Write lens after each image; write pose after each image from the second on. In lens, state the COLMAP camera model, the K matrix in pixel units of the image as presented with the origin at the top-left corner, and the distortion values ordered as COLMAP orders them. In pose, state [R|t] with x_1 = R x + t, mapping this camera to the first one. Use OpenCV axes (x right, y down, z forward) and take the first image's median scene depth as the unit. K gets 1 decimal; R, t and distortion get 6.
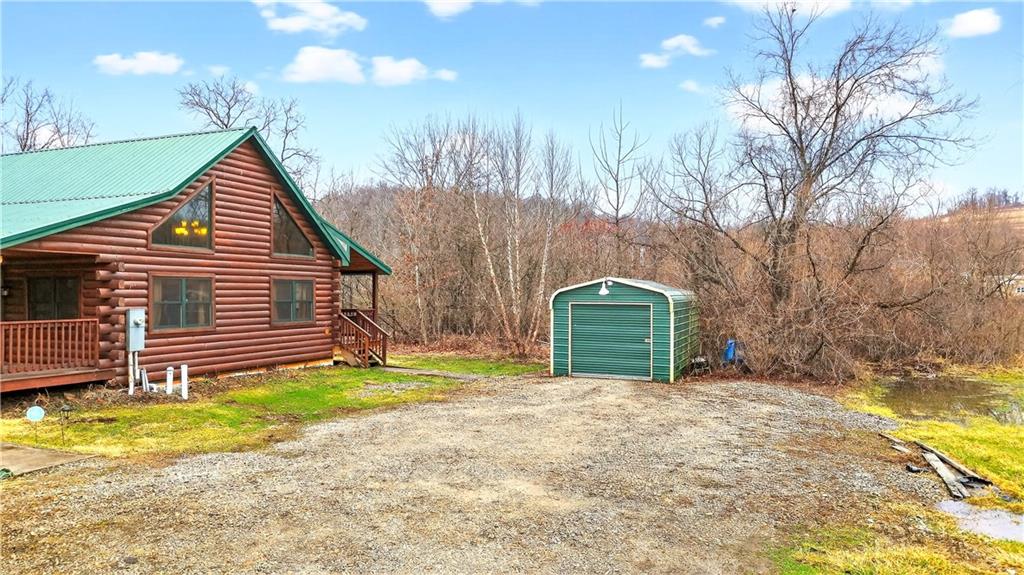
lens RADIAL K [[654.7, 0, 512.0], [0, 654.7, 287.5], [0, 0, 1]] dist [-0.002512, -0.001218]
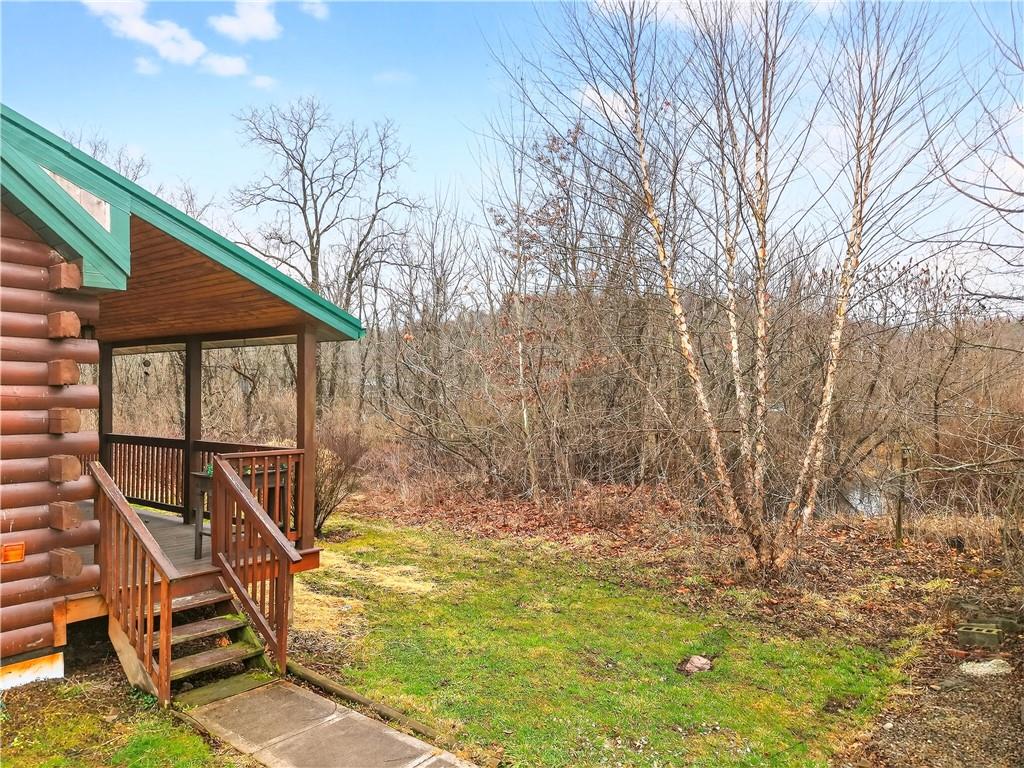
lens RADIAL K [[708.2, 0, 512.0], [0, 708.2, 384.0], [0, 0, 1]] dist [-0.006216, -0.003663]
pose [[0.968099, 0.004600, -0.250527, -0.024995], [-0.007514, 0.999915, -0.010676, 0.004341], [0.250457, 0.012218, 0.968051, 0.582343]]
